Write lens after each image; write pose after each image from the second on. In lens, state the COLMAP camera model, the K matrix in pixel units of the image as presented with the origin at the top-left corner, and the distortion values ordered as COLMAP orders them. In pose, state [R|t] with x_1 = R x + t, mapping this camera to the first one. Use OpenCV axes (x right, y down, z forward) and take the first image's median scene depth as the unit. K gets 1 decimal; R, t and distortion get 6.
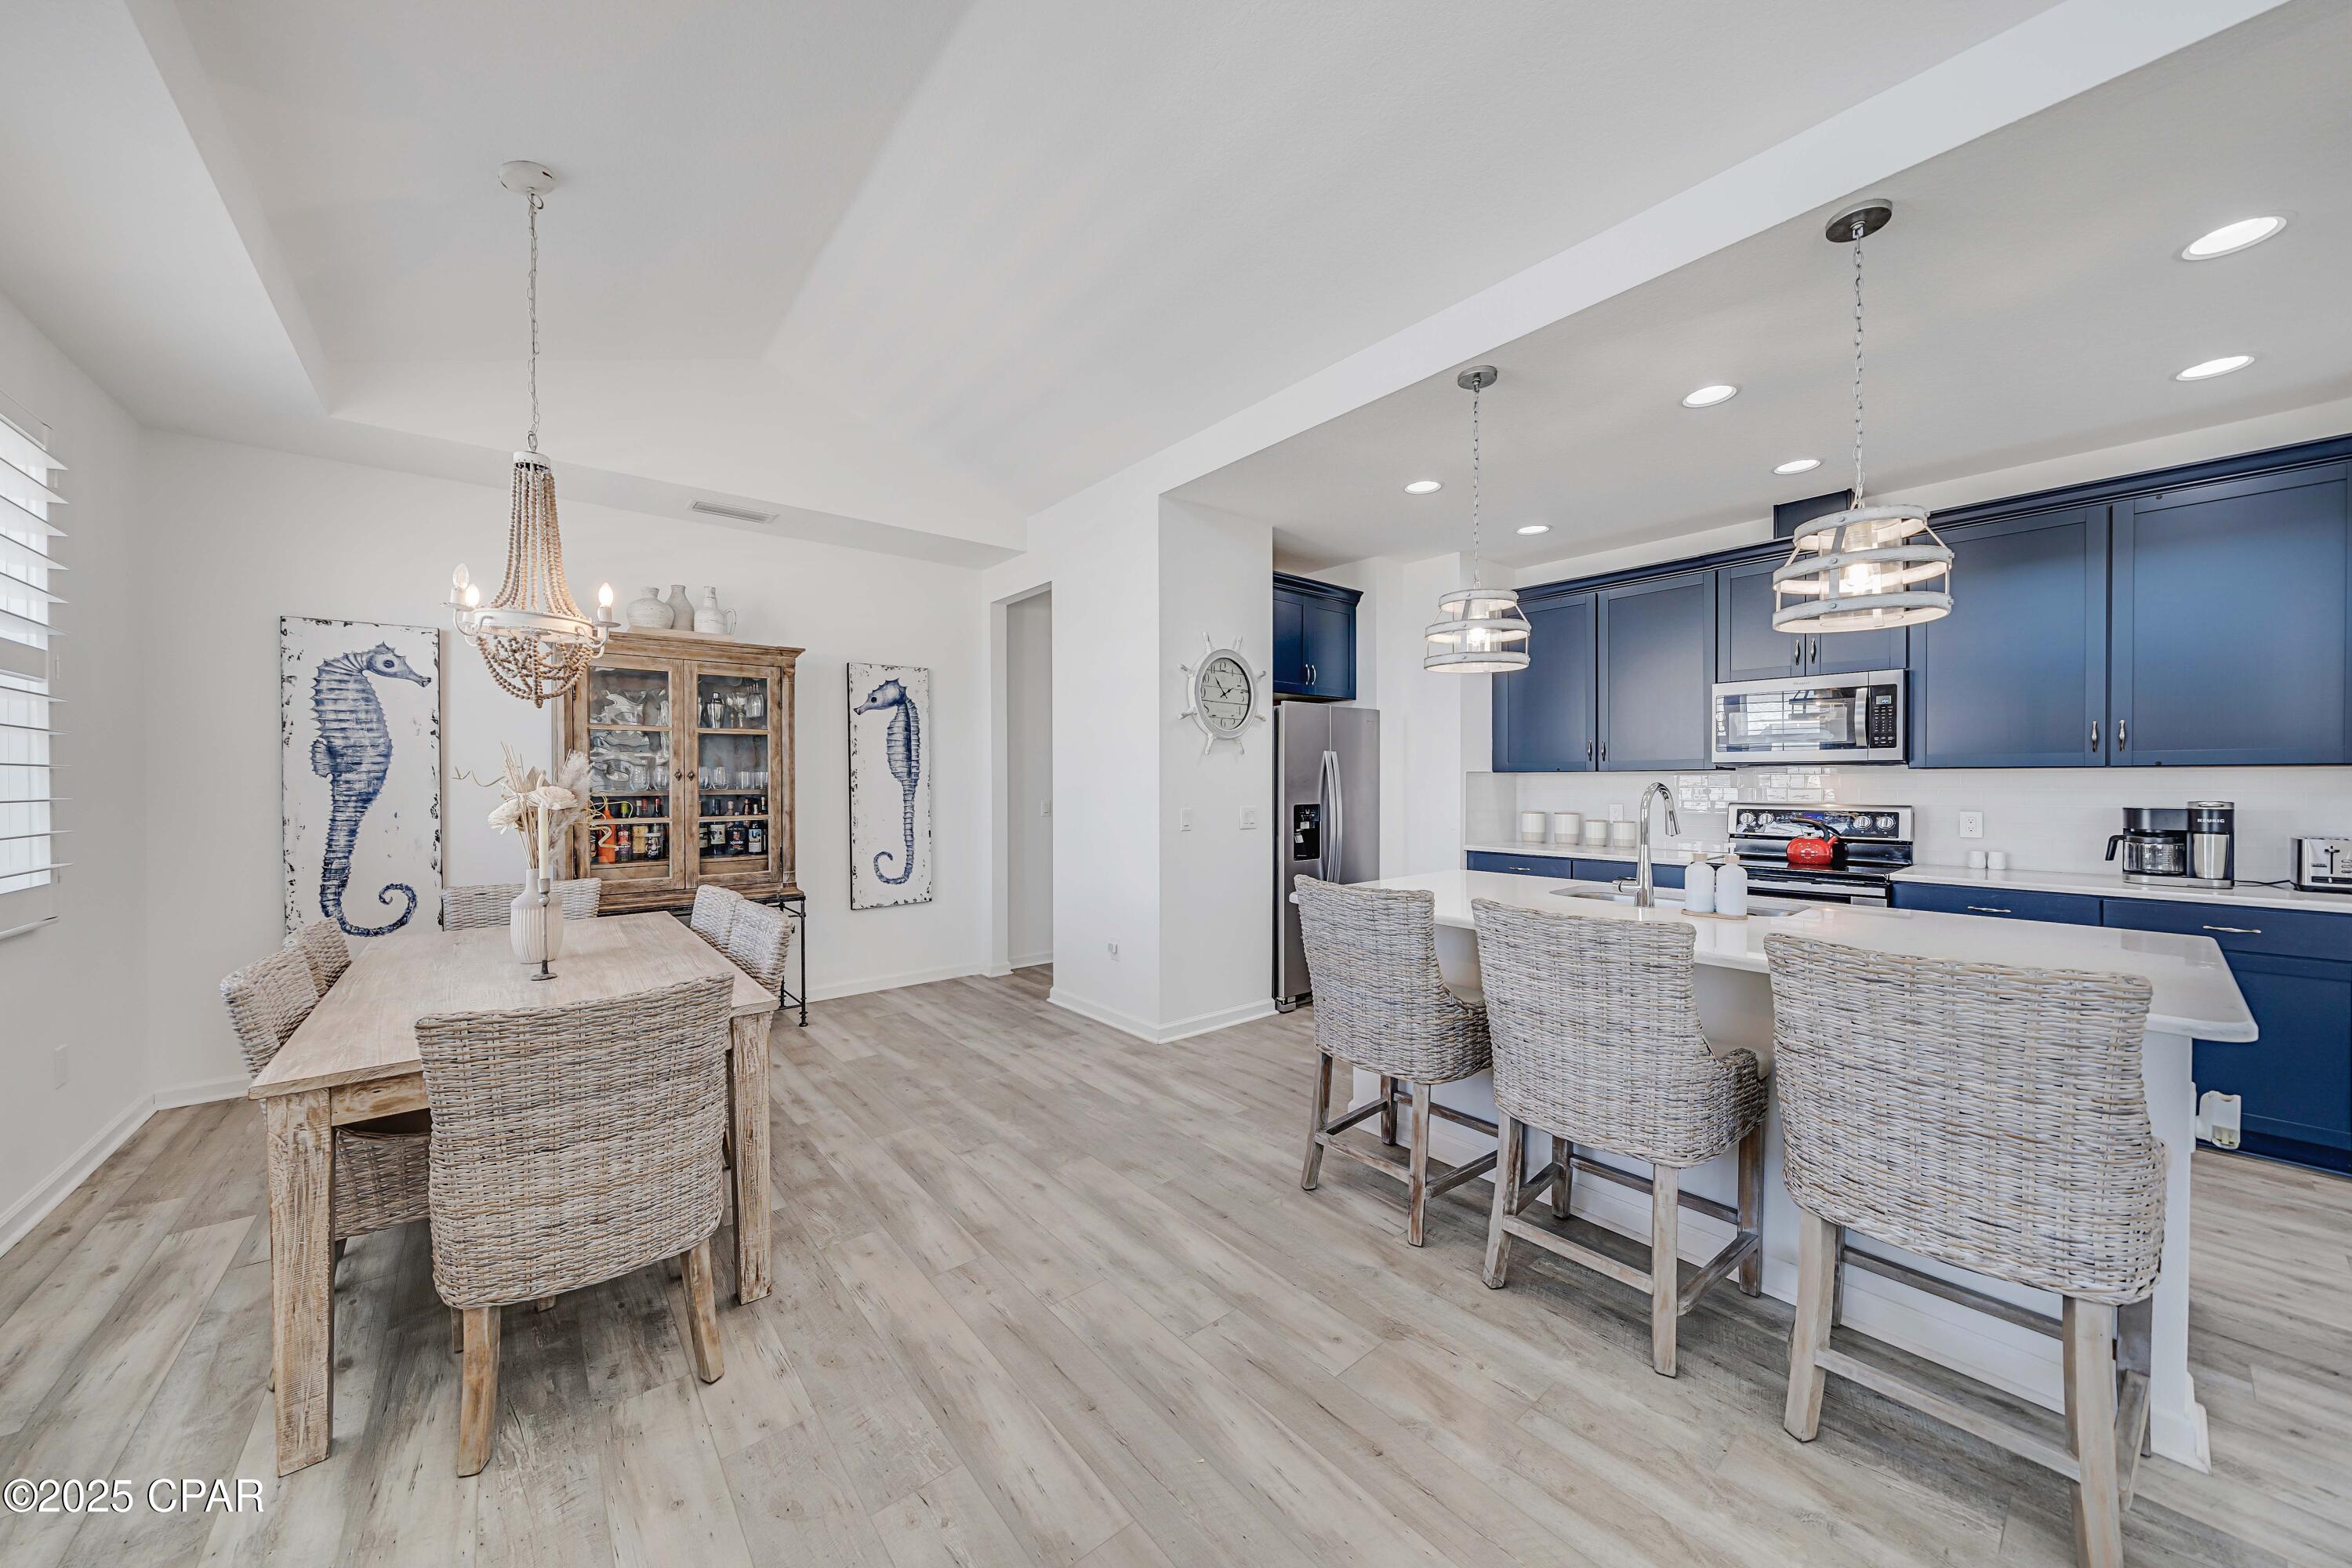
lens RADIAL K [[811.7, 0, 1161.9], [0, 811.7, 786.9], [0, 0, 1]] dist [-0.005872, 0.000721]
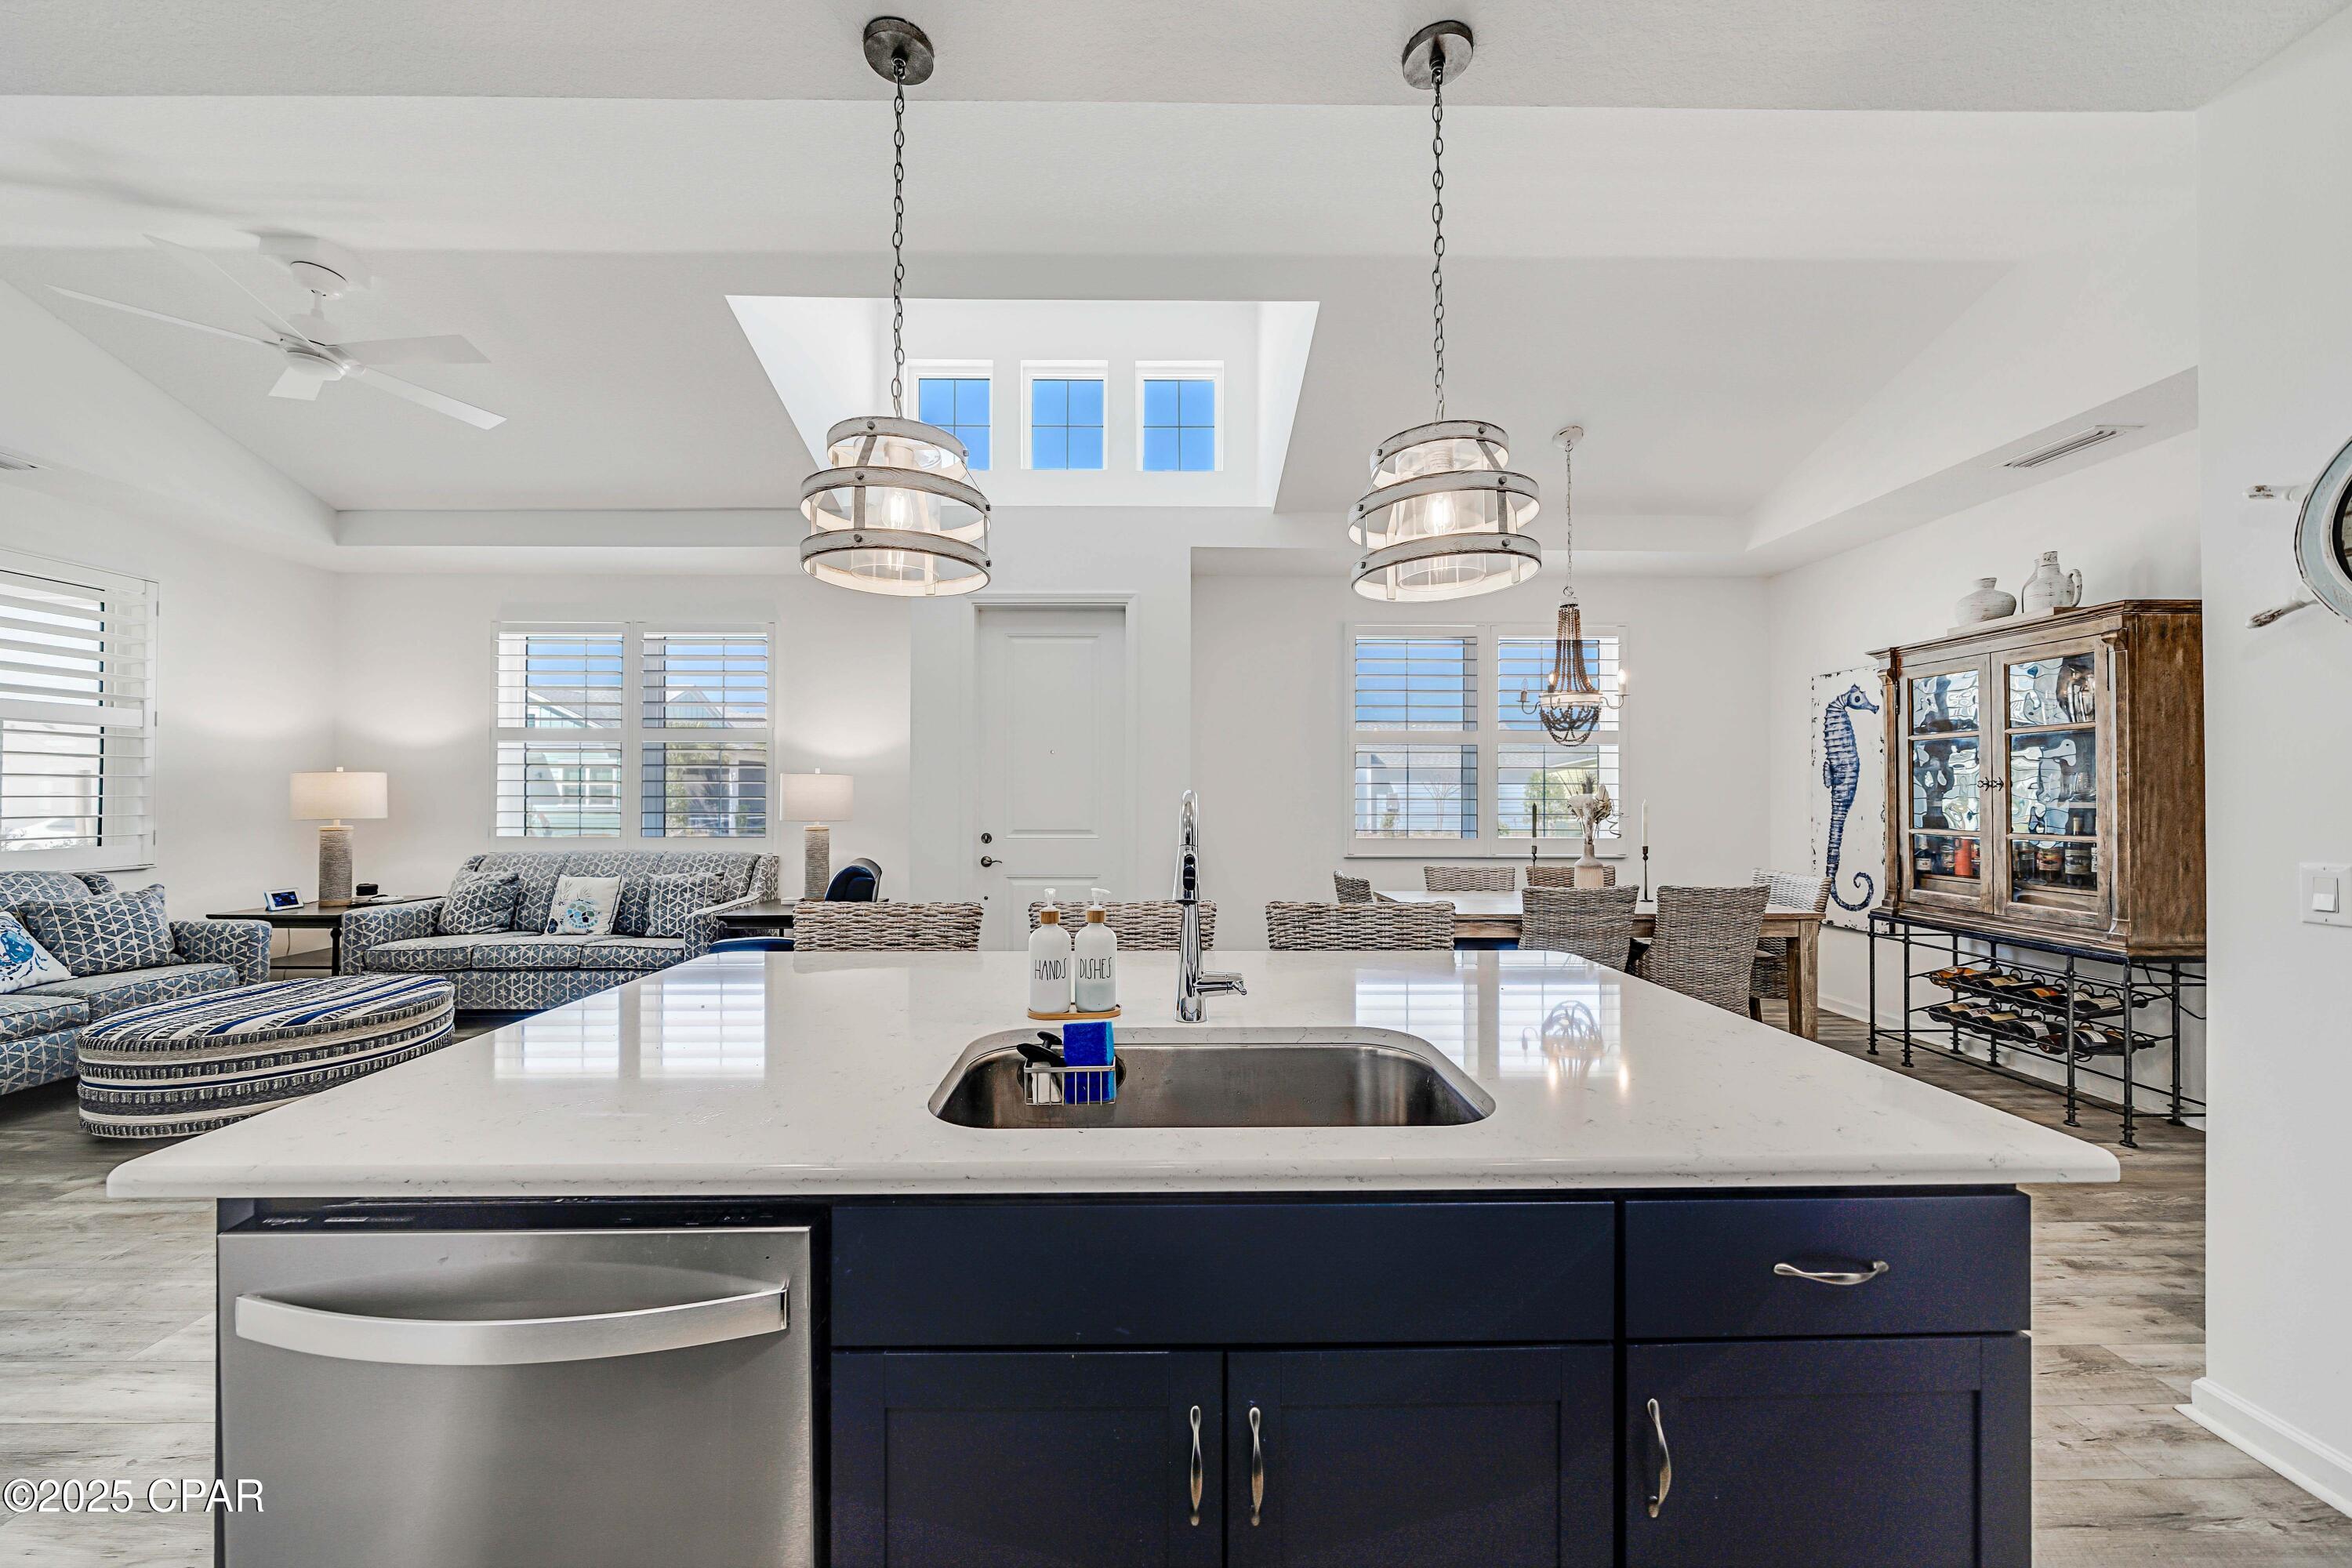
lens RADIAL K [[811.7, 0, 1165.5], [0, 811.7, 782.6], [0, 0, 1]] dist [-0.005872, 0.000721]
pose [[-0.615114, -0.009589, -0.788380, 0.739465], [-0.005064, 0.999953, -0.008212, -0.004583], [0.788422, -0.001059, -0.615134, 0.947544]]
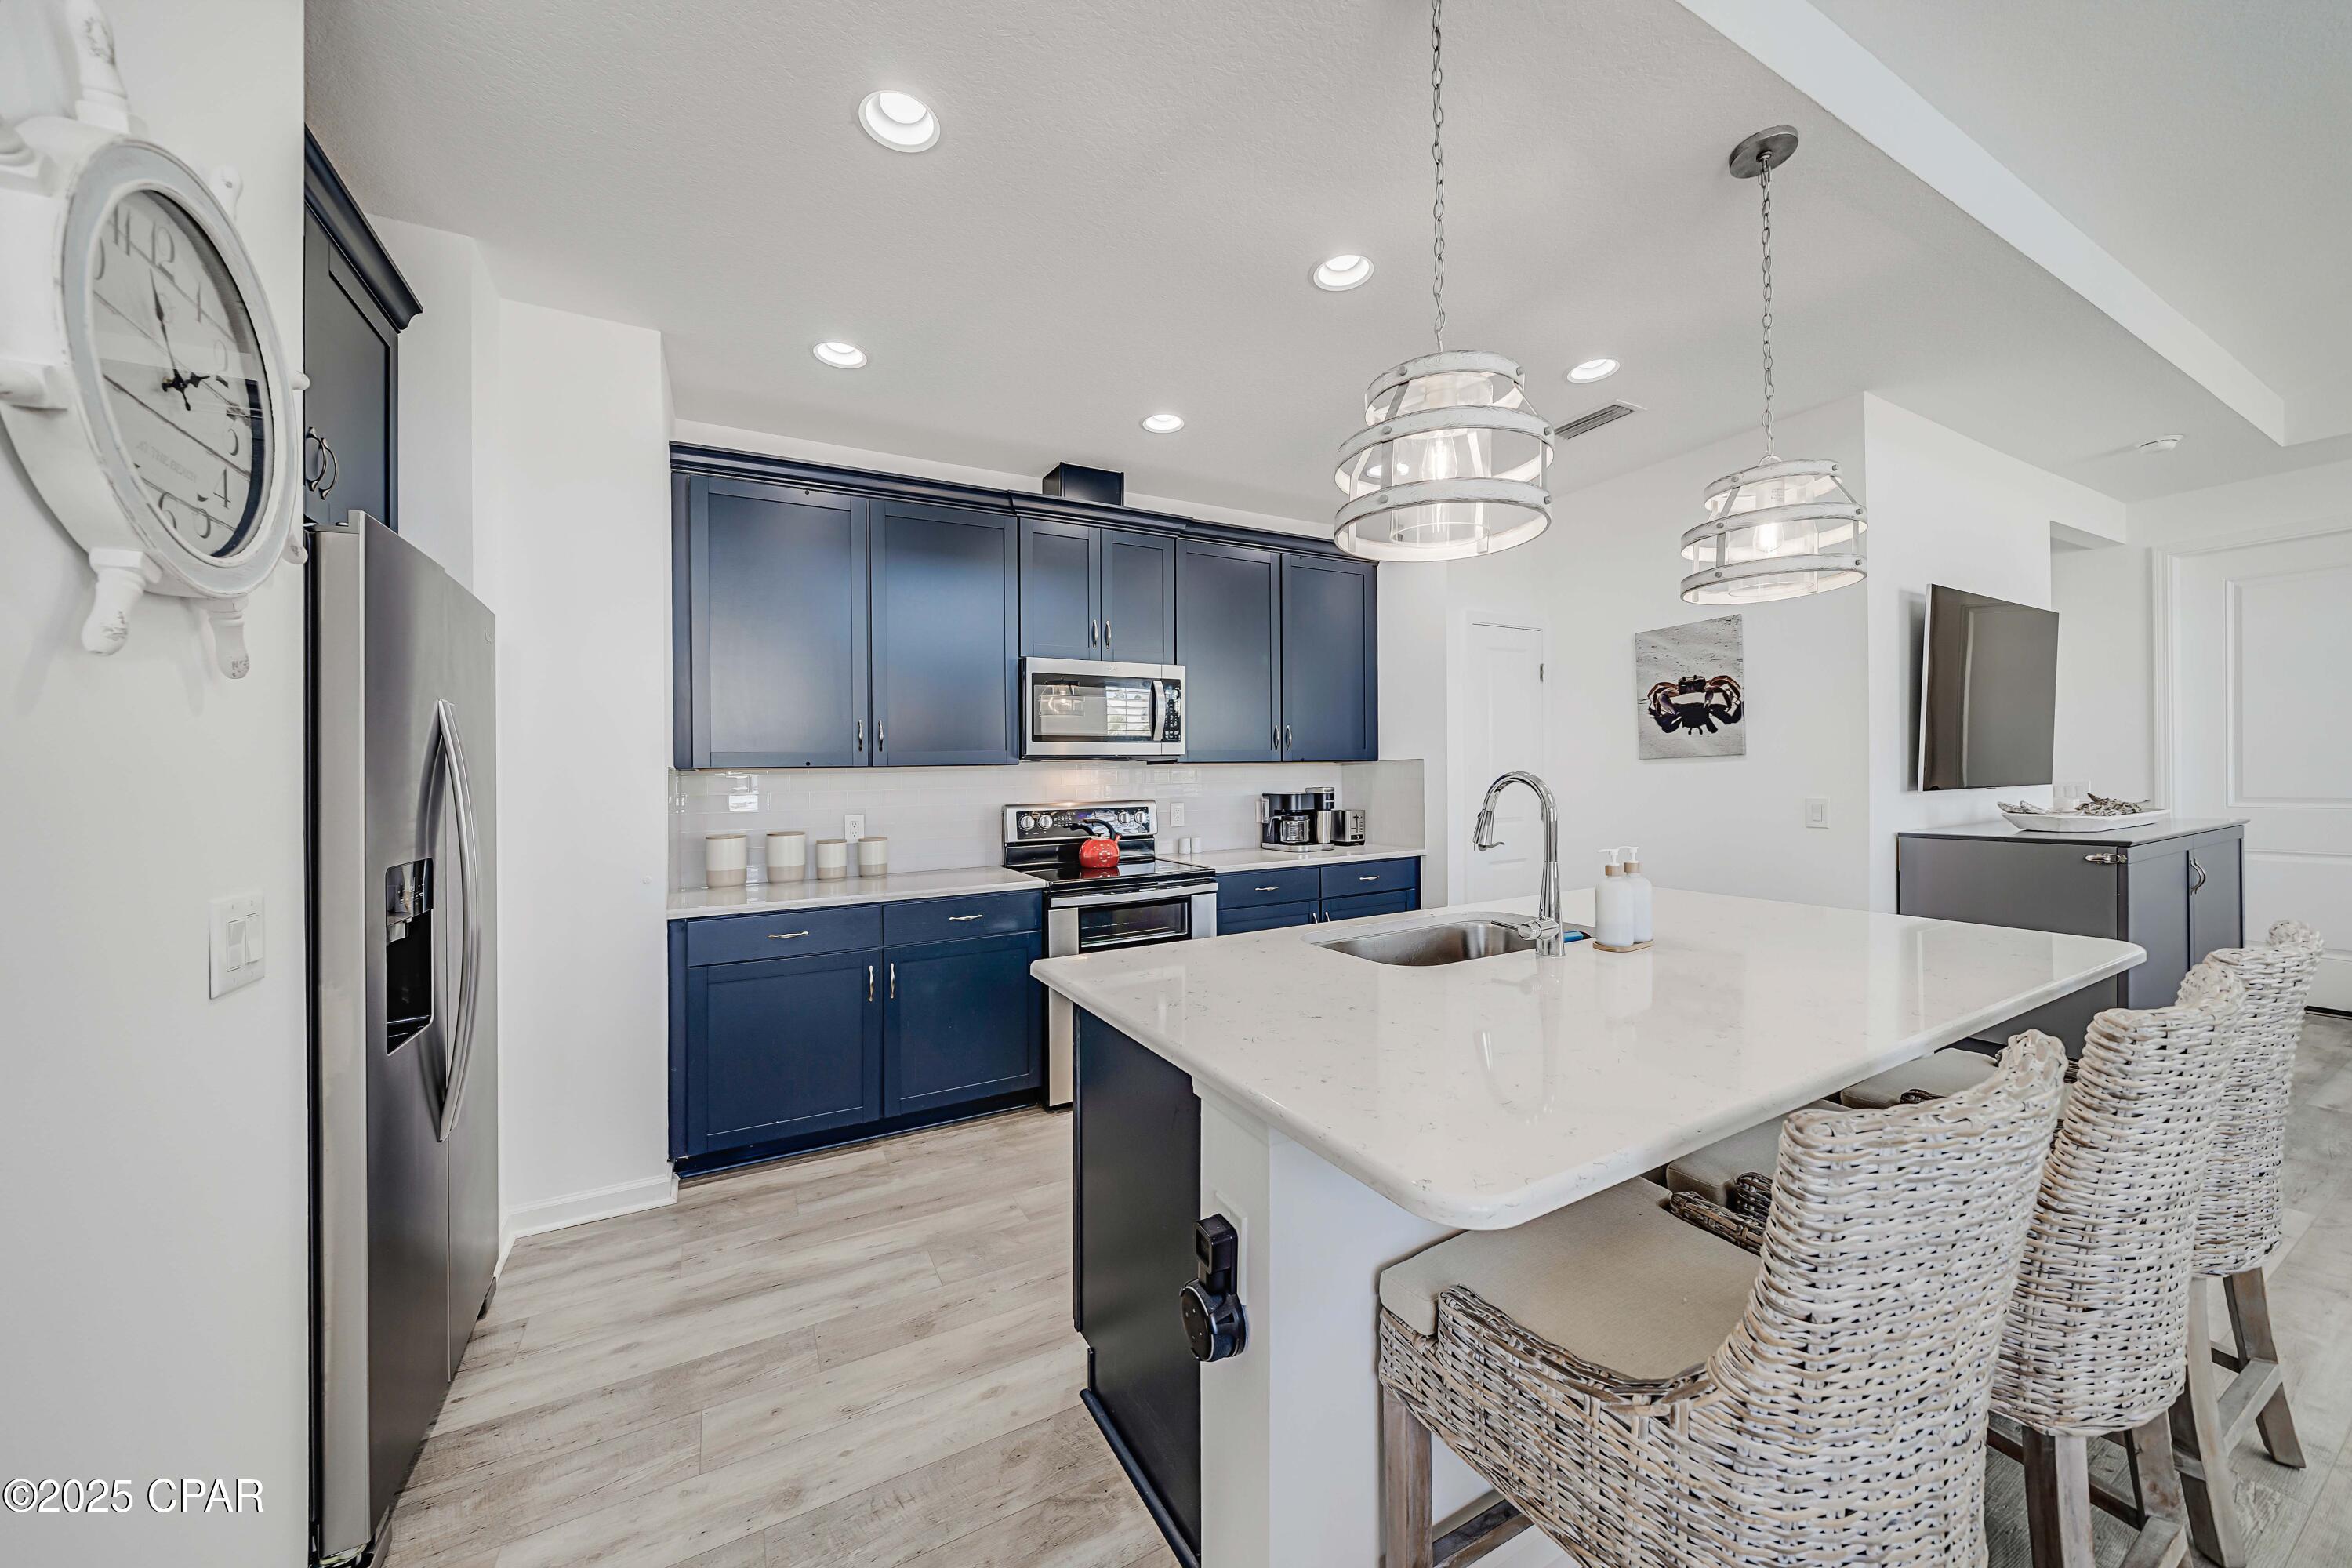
lens RADIAL K [[811.7, 0, 1155.1], [0, 811.7, 777.2], [0, 0, 1]] dist [-0.005872, 0.000721]
pose [[0.192766, -0.006007, 0.981226, -0.096251], [0.024316, 0.999703, 0.001343, -0.006985], [-0.980943, 0.023601, 0.192855, 0.855576]]
